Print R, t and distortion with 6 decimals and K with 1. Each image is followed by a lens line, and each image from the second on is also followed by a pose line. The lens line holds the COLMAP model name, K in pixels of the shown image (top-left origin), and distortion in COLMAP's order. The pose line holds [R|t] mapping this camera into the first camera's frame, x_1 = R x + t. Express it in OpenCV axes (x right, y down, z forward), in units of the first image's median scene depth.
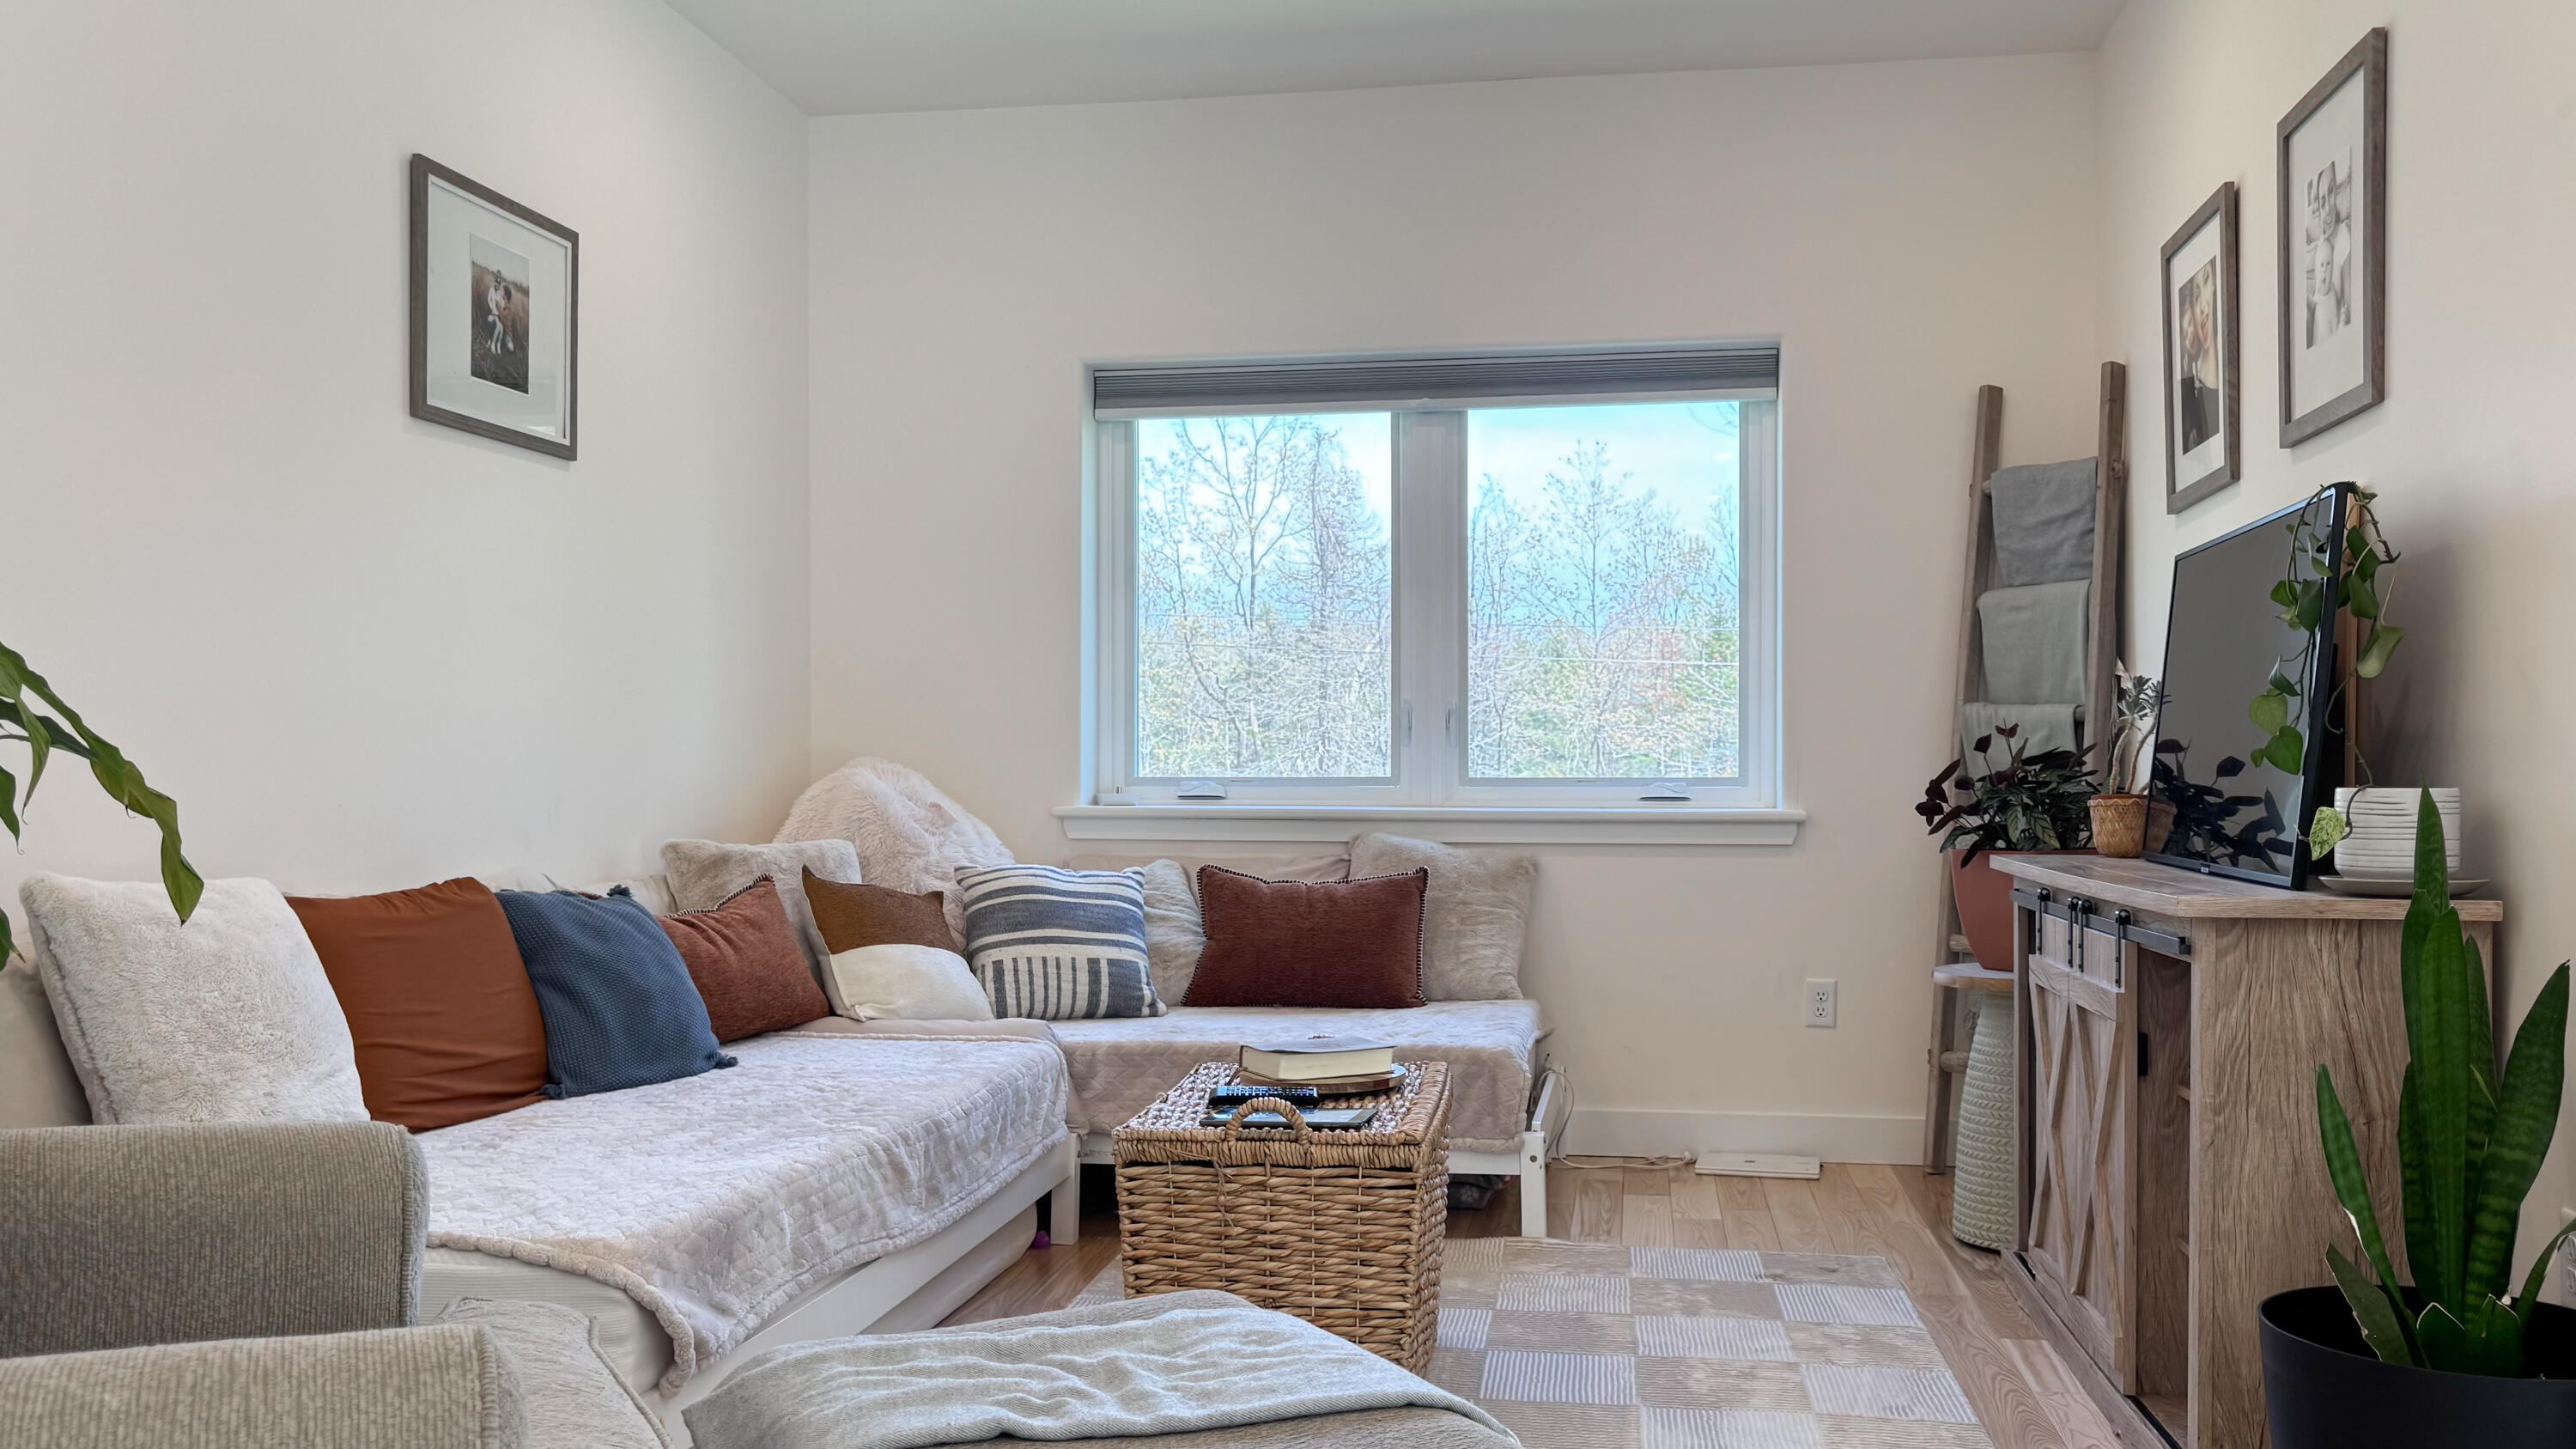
lens RADIAL K [[2381.1, 0, 1234.2], [0, 2381.1, 783.4], [0, 0, 1]] dist [0.002298, -0.003551]
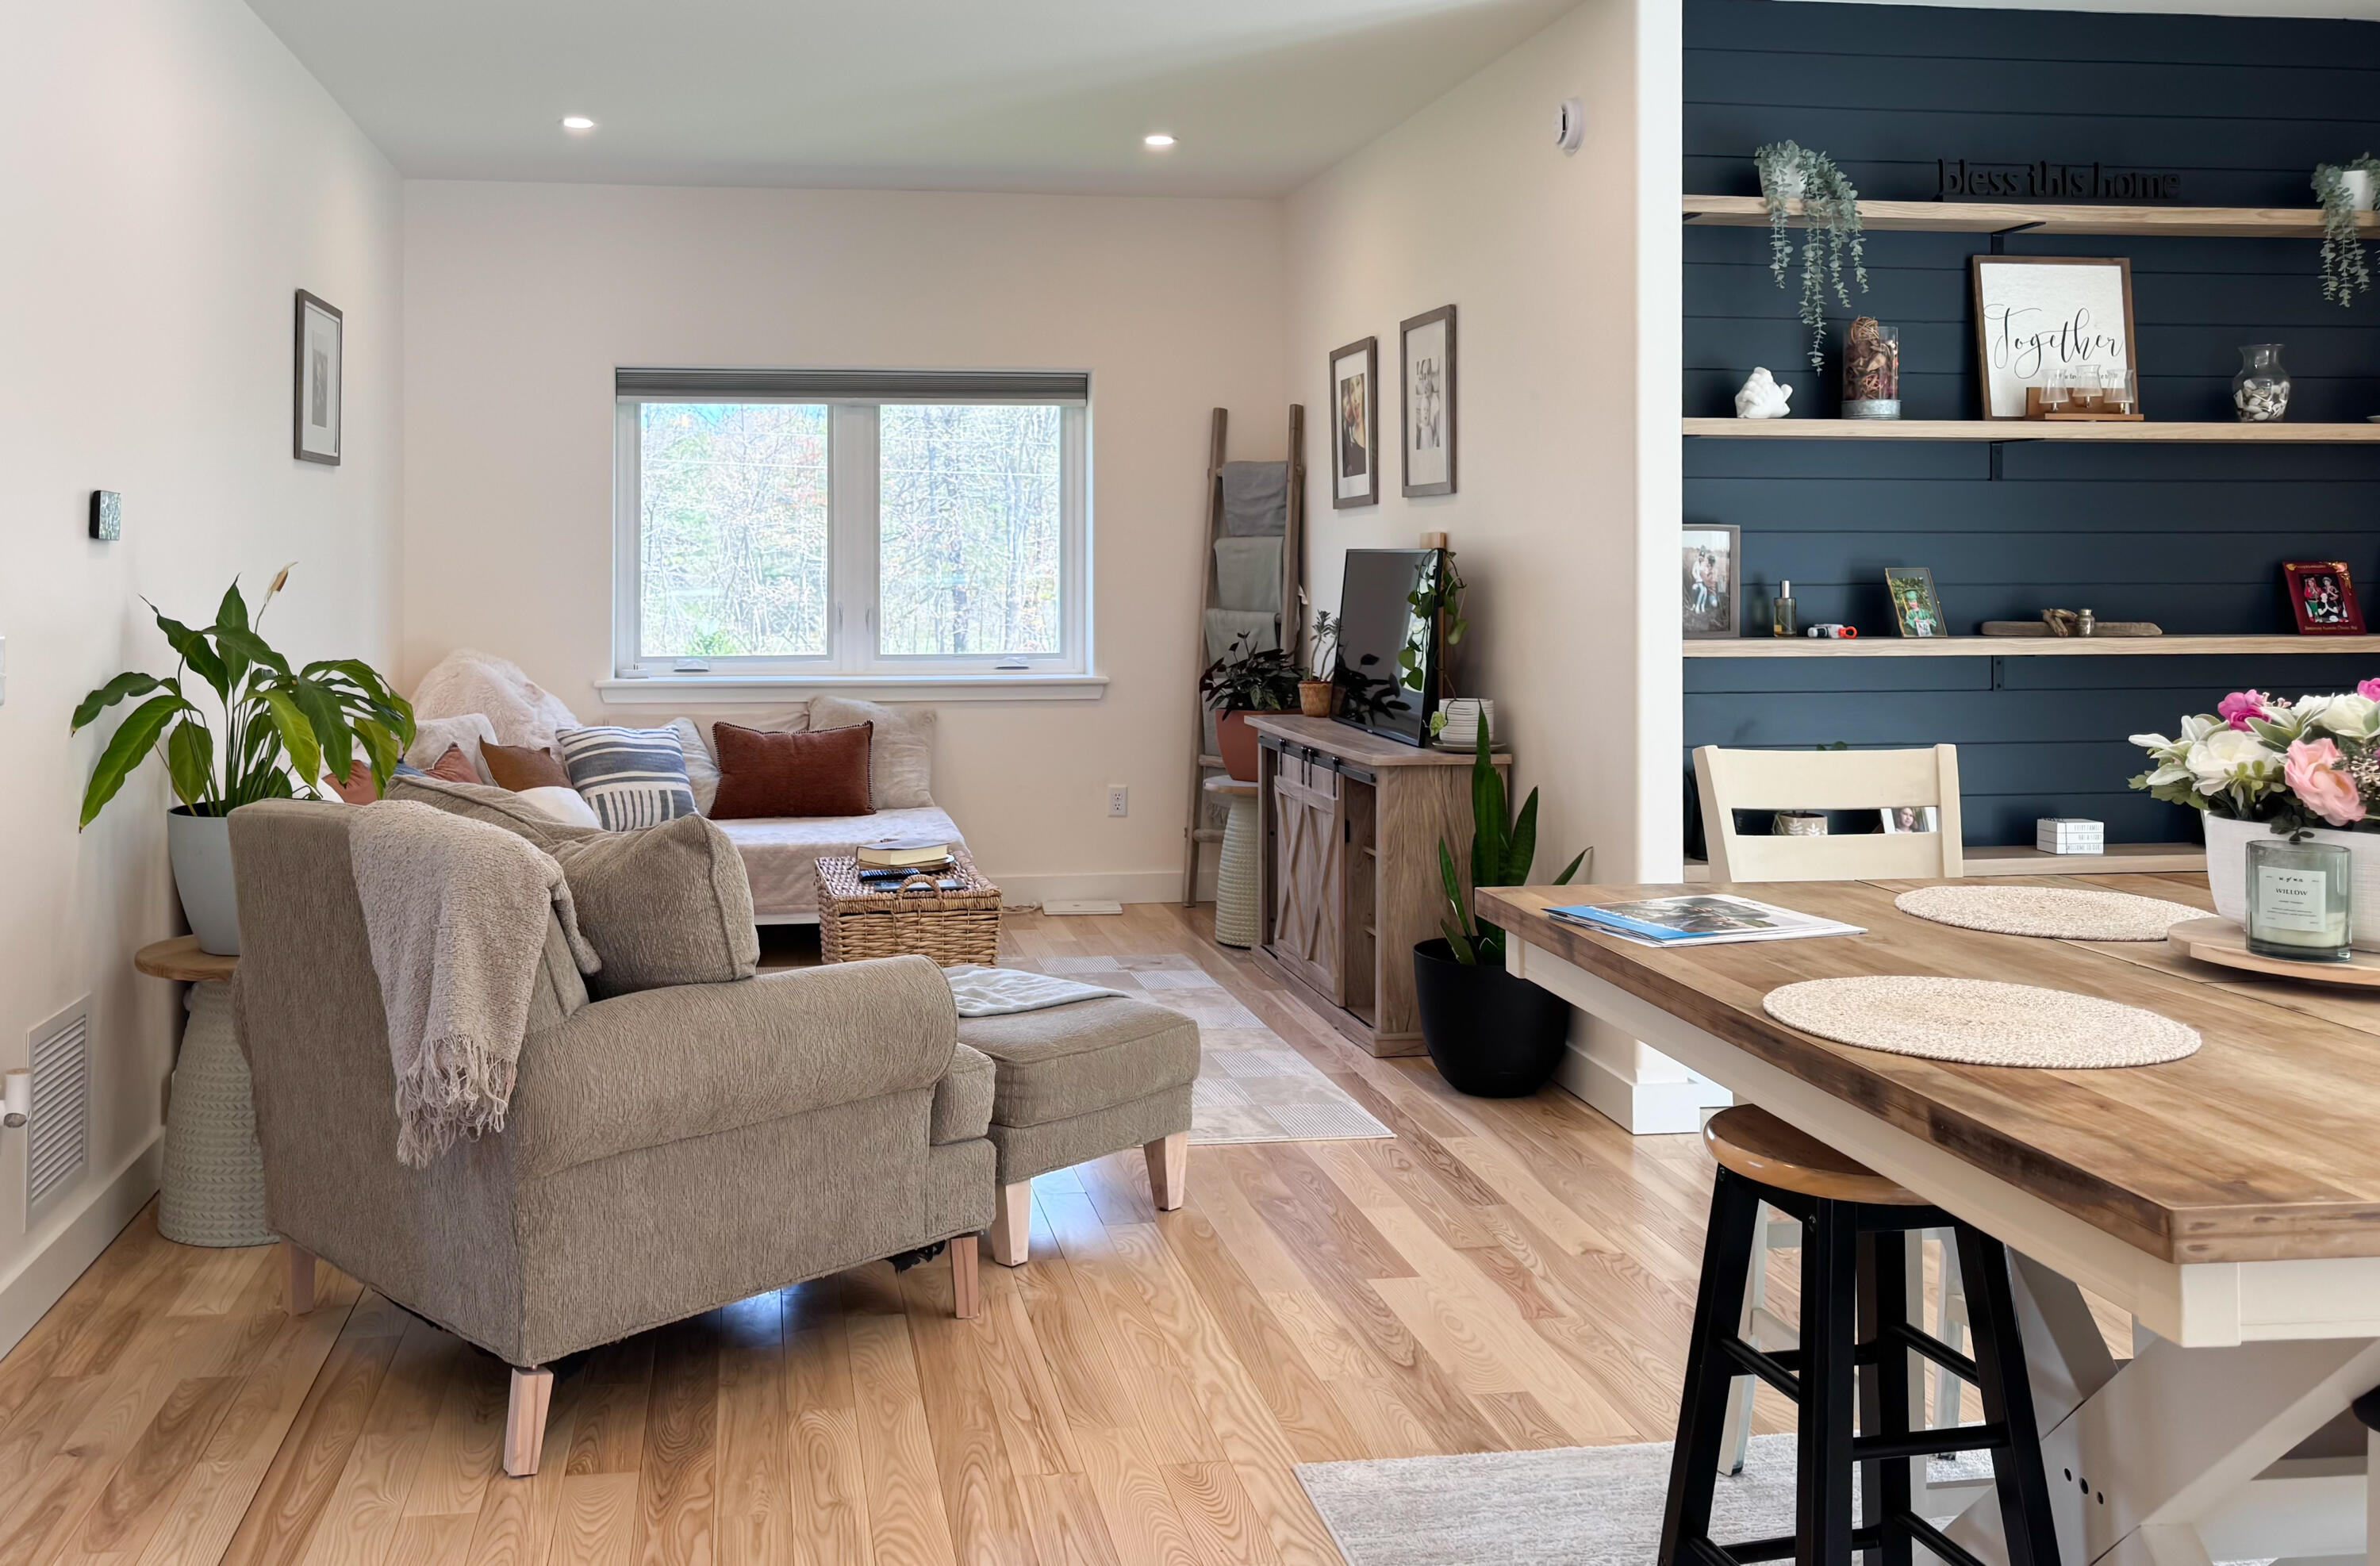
lens RADIAL K [[2316.6, 0, 1186.8], [0, 2316.6, 539.9], [0, 0, 1]] dist [0.002763, 0.016996]
pose [[0.937839, 0.001980, 0.347065, -0.263091], [0.001849, 0.999941, -0.010702, -0.068773], [-0.347065, 0.010679, 0.937780, -0.483613]]
